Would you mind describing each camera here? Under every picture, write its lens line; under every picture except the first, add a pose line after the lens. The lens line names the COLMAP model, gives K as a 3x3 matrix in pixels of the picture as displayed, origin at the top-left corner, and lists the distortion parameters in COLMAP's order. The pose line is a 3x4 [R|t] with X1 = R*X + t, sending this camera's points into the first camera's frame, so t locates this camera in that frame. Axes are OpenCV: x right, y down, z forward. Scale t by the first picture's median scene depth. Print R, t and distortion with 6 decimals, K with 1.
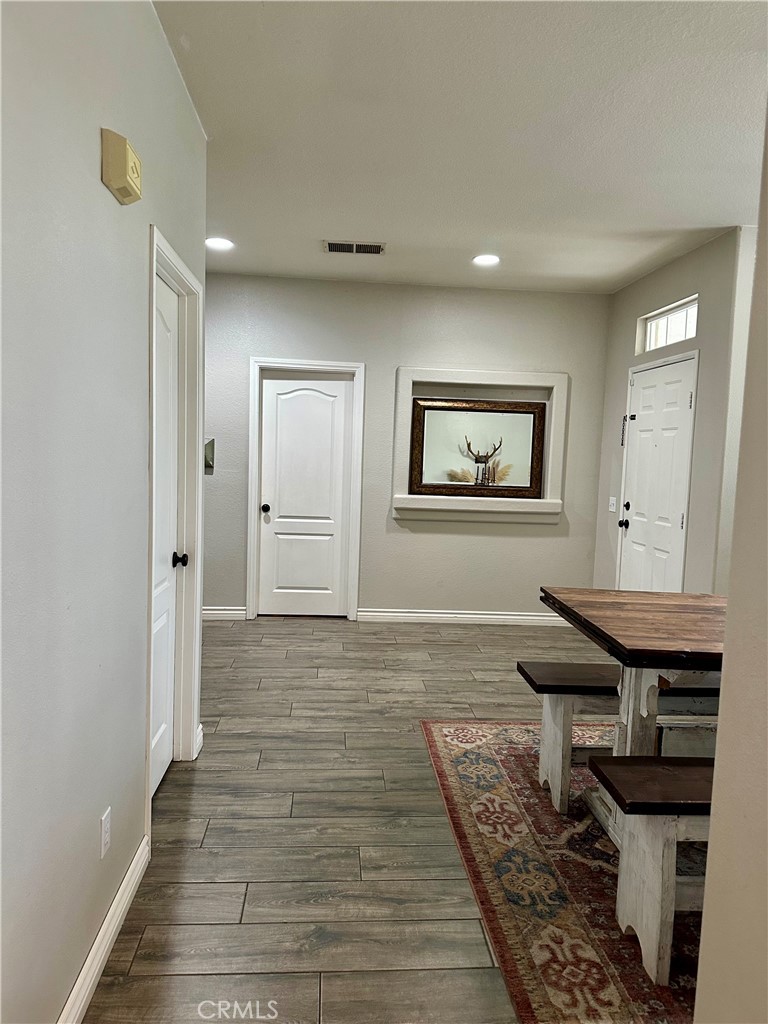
lens RADIAL K [[727.9, 0, 383.7], [0, 727.9, 511.4], [0, 0, 1]] dist [0.013271, -0.012128]
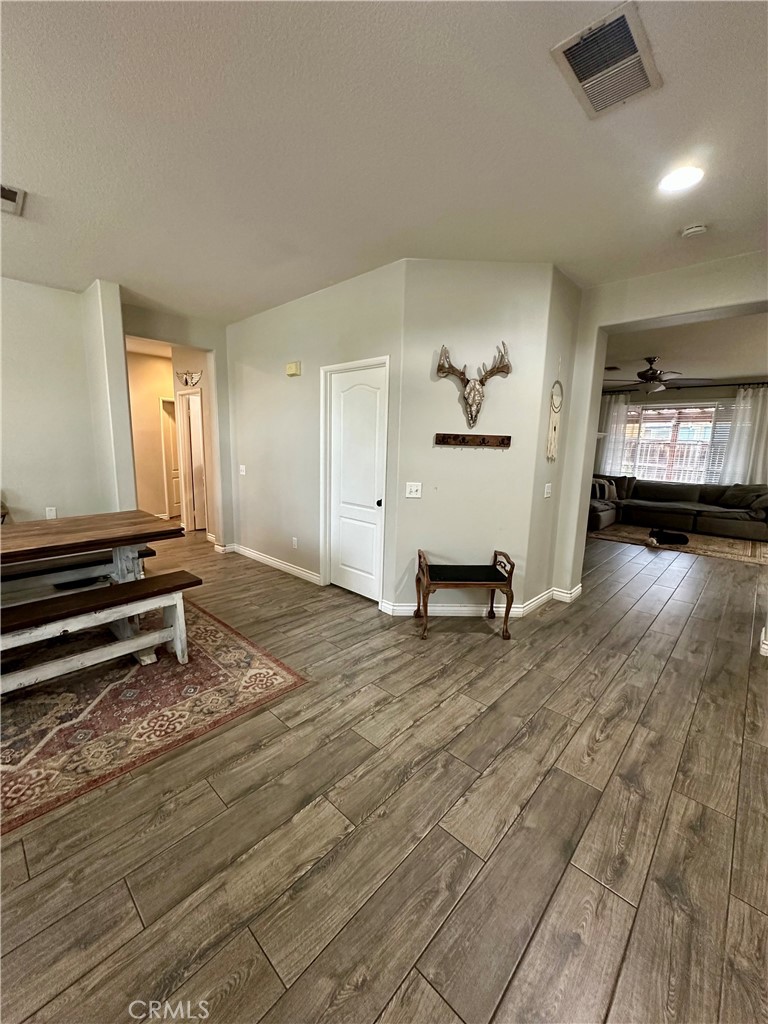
lens RADIAL K [[407.2, 0, 380.2], [0, 407.2, 512.7], [0, 0, 1]] dist [0.000439, 0.000044]
pose [[-0.742153, 0.067420, -0.666831, 0.445352], [-0.101138, 0.972269, 0.210863, -0.135628], [0.662556, 0.223935, -0.714754, 1.751210]]
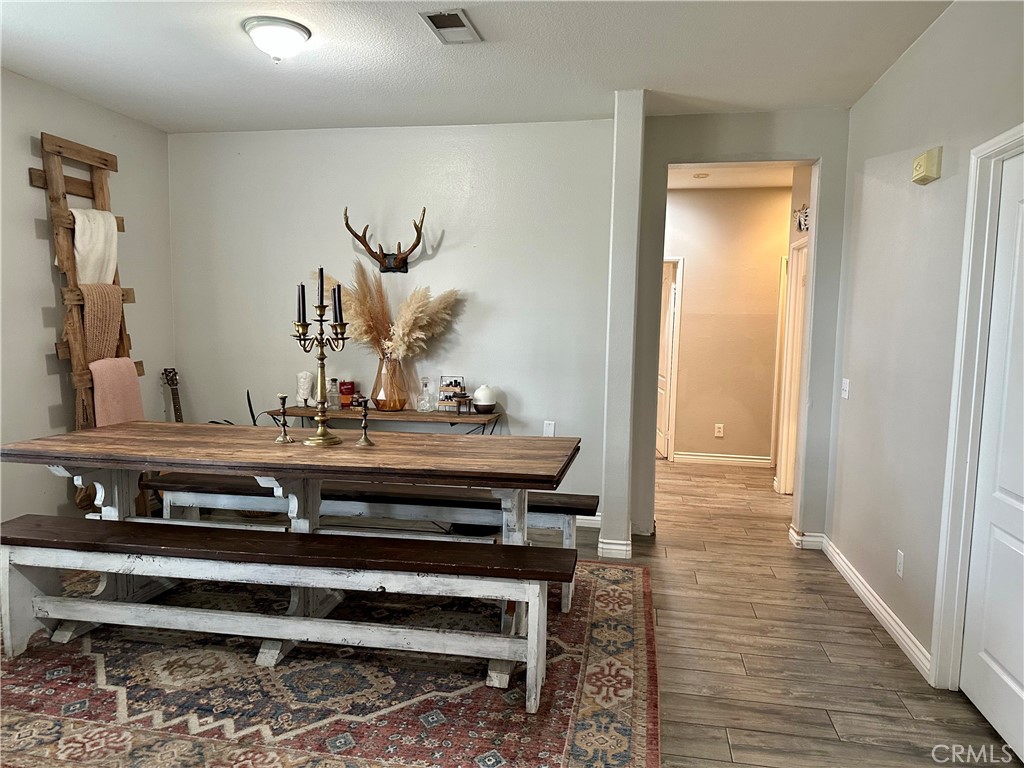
lens RADIAL K [[727.9, 0, 507.8], [0, 727.9, 382.5], [0, 0, 1]] dist [0.013271, -0.012128]
pose [[-0.966159, -0.071512, 0.247835, 0.062855], [-0.027538, 0.983906, 0.176550, -0.146318], [-0.256472, 0.163750, -0.952580, 1.714153]]
